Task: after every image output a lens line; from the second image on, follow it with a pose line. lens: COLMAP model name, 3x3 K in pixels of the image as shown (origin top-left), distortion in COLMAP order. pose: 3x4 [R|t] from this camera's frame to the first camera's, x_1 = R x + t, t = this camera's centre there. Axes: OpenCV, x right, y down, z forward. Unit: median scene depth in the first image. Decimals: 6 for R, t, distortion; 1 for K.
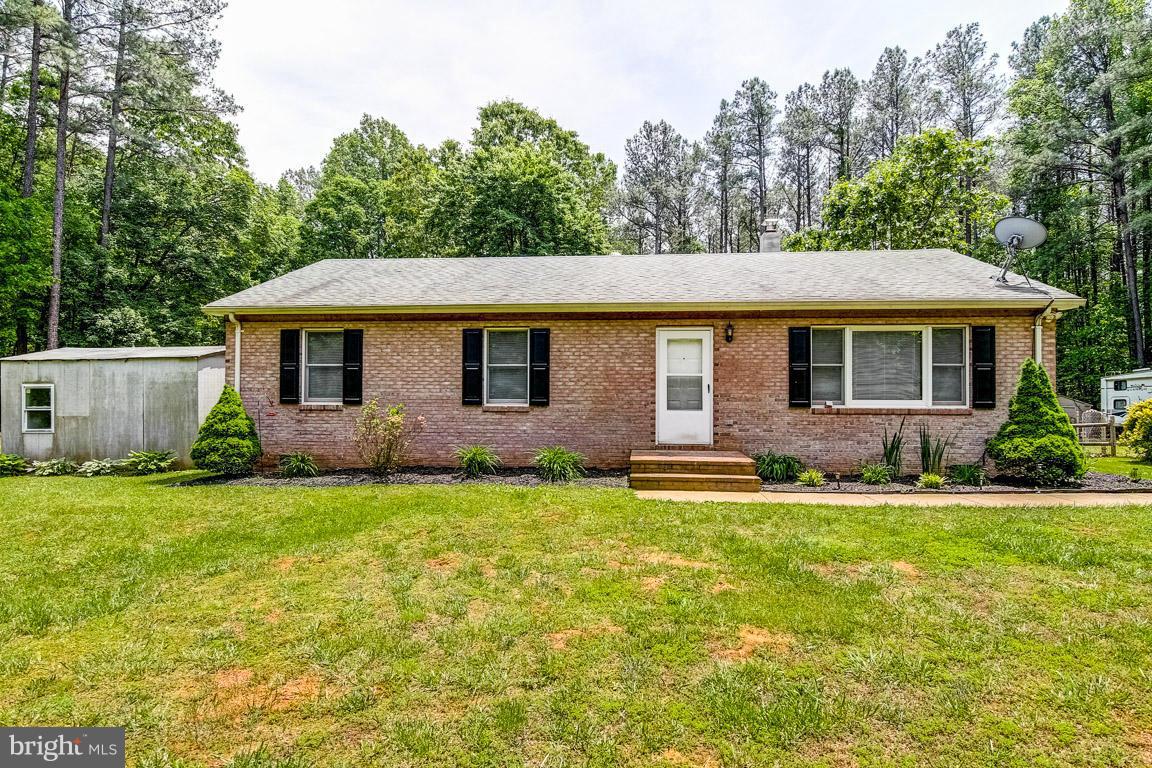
lens RADIAL K [[577.6, 0, 580.4], [0, 577.6, 389.8], [0, 0, 1]] dist [0.020364, -0.013360]
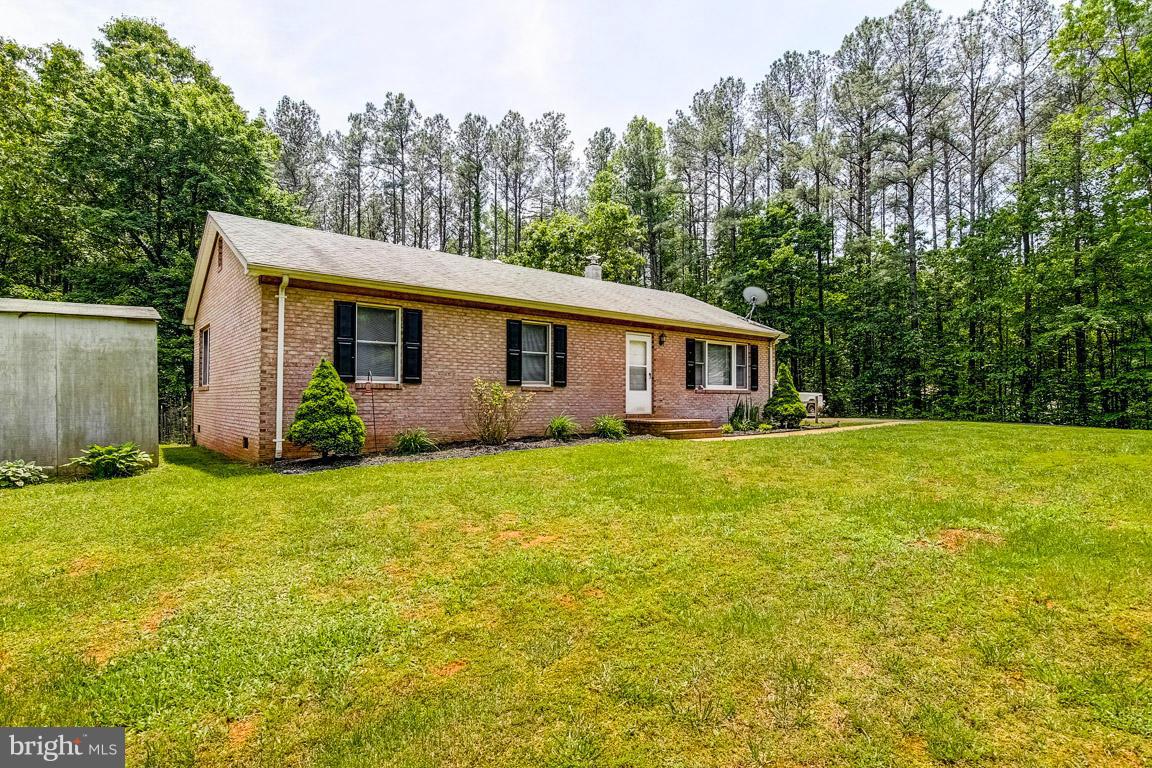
lens RADIAL K [[577.6, 0, 580.4], [0, 577.6, 389.8], [0, 0, 1]] dist [0.020364, -0.013360]
pose [[0.715447, 0.007970, 0.698621, -0.904415], [-0.006334, 0.999968, -0.004921, 0.040349], [-0.698638, -0.000904, 0.715475, 0.075361]]
